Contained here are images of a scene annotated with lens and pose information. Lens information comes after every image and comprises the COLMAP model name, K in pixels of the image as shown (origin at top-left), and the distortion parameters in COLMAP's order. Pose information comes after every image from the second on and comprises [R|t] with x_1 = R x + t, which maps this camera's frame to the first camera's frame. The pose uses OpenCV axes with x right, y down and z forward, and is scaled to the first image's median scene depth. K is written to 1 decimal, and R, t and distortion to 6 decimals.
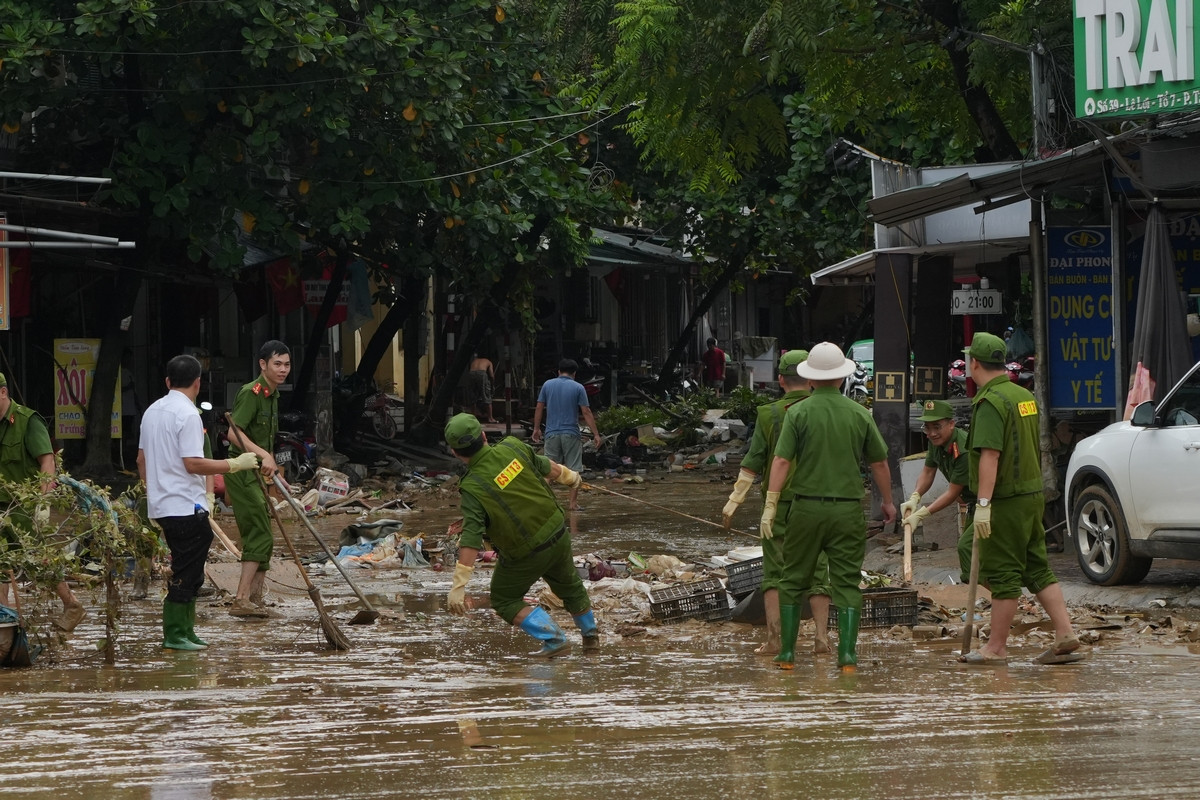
lens RADIAL K [[5267.8, 0, 600.0], [0, 5267.8, 400.0], [0, 0, 1]] dist [0.297430, 2.365390]
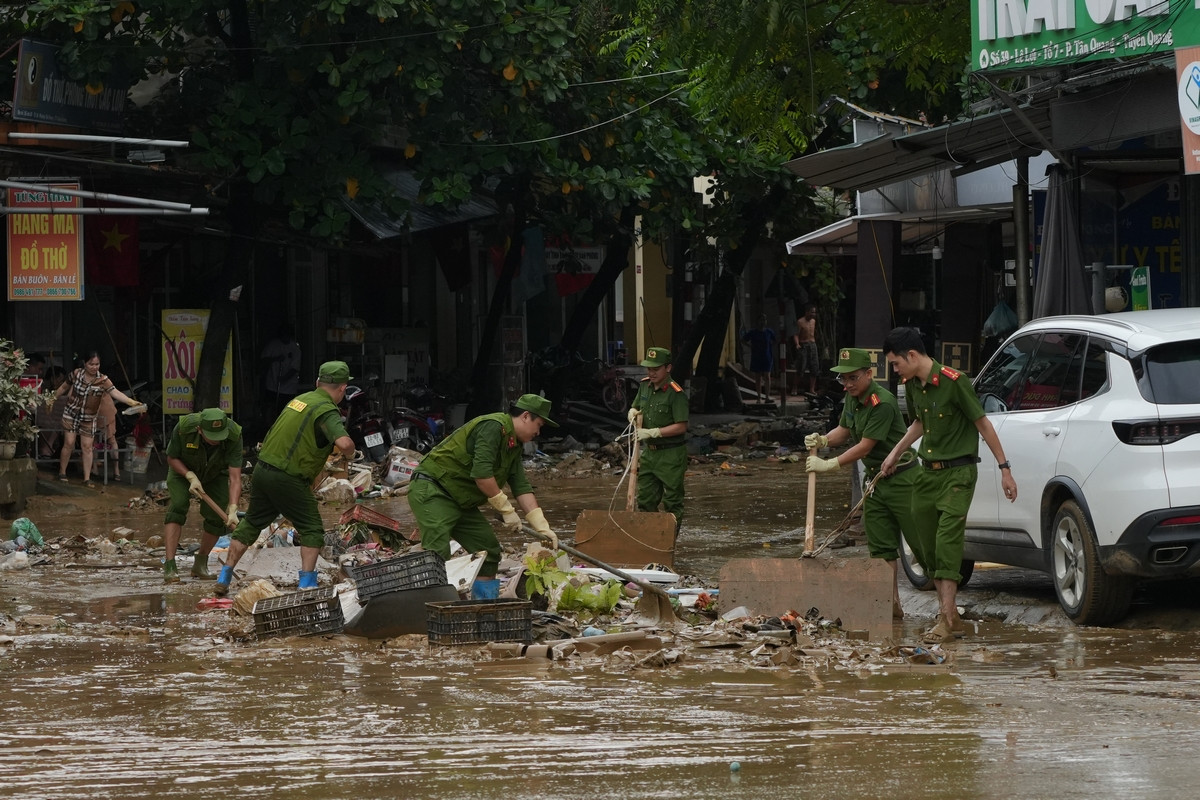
lens RADIAL K [[5267.8, 0, 600.0], [0, 5267.8, 400.0], [0, 0, 1]] dist [0.297430, 2.365390]
pose [[0.994251, 0.003290, -0.107028, 0.106313], [-0.002591, 0.999974, 0.006671, -0.002399], [0.107048, -0.006355, 0.994234, 0.077720]]
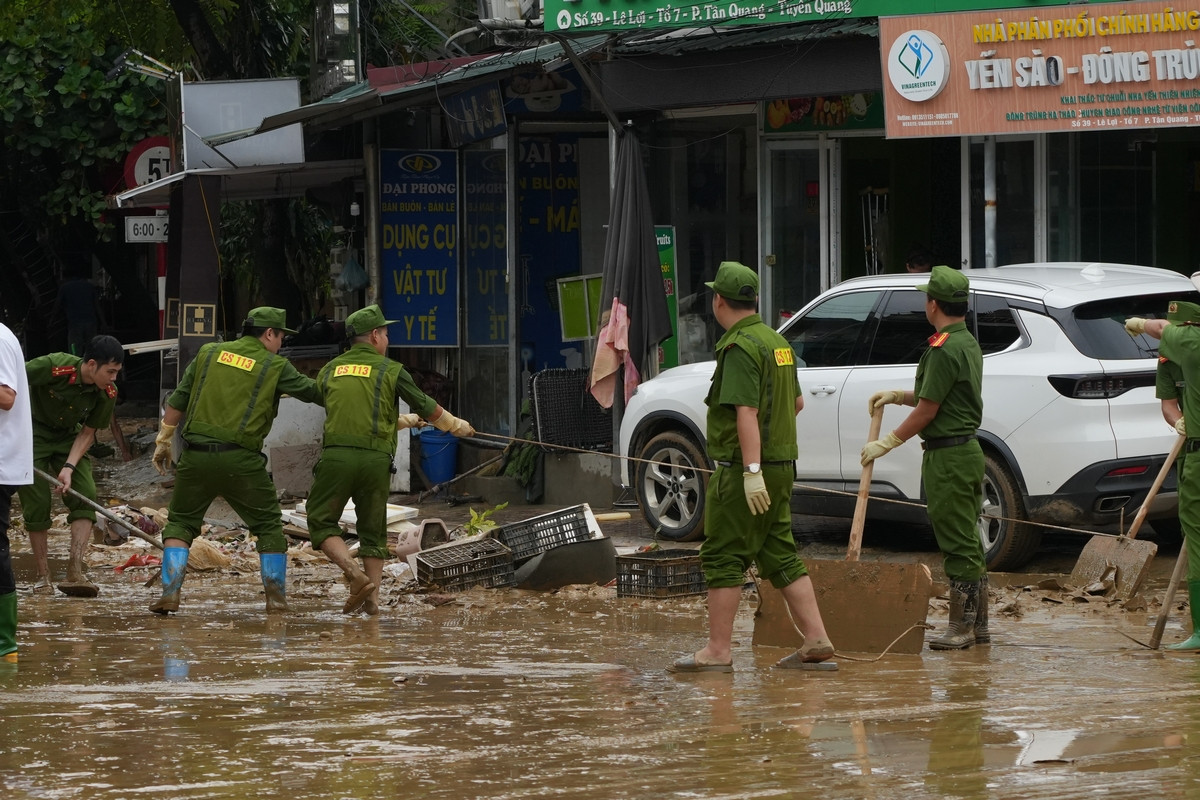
lens RADIAL K [[5267.8, 0, 600.0], [0, 5267.8, 400.0], [0, 0, 1]] dist [0.297430, 2.365390]
pose [[0.959569, 0.006112, 0.281408, -0.136447], [-0.009688, 0.999889, 0.011318, 0.000299], [-0.281307, -0.013586, 0.959522, 0.098607]]
